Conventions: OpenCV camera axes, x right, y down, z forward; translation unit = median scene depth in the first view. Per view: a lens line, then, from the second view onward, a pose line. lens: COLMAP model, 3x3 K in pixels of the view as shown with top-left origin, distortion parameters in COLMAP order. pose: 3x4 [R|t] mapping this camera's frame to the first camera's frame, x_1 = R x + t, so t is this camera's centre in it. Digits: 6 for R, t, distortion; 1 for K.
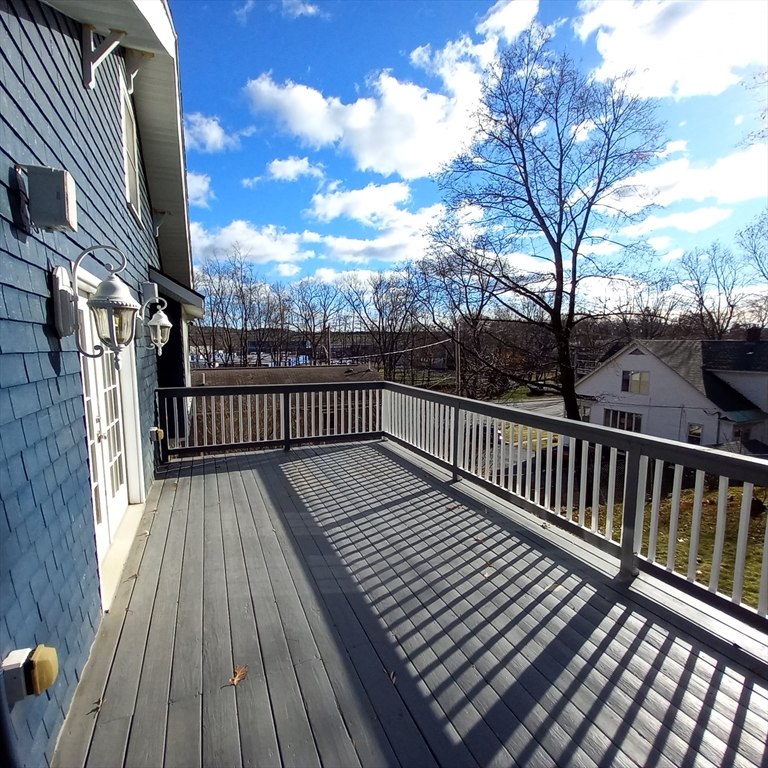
lens RADIAL K [[409.2, 0, 386.4], [0, 409.2, 390.3], [0, 0, 1]] dist [-0.000491, -0.003218]
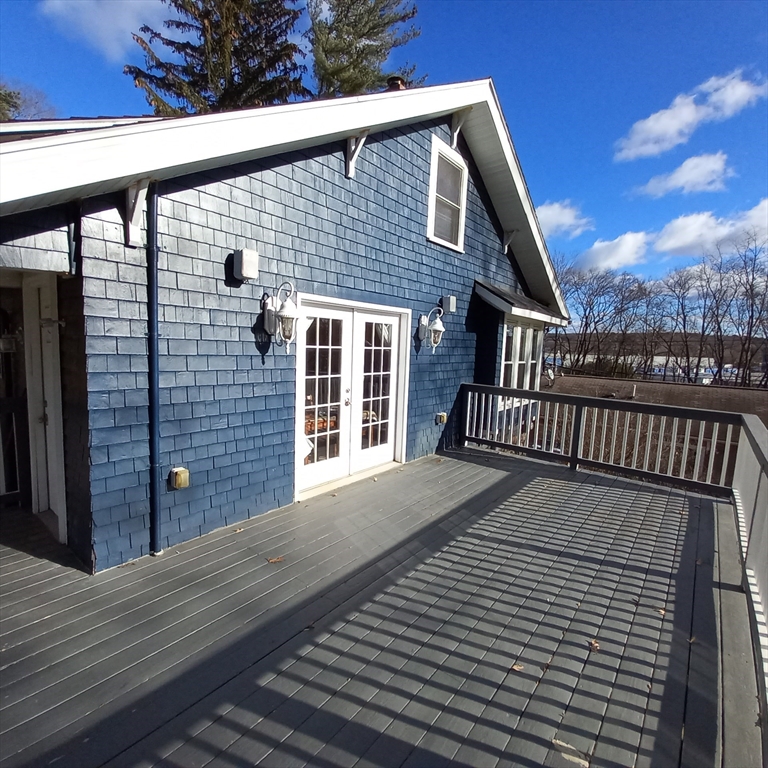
lens RADIAL K [[409.2, 0, 362.7], [0, 409.2, 389.5], [0, 0, 1]] dist [-0.000491, -0.003218]
pose [[0.428649, 0.120064, -0.895458, 0.463408], [-0.138266, 0.988173, 0.066308, -0.028656], [0.892828, 0.095389, 0.440180, 0.252558]]
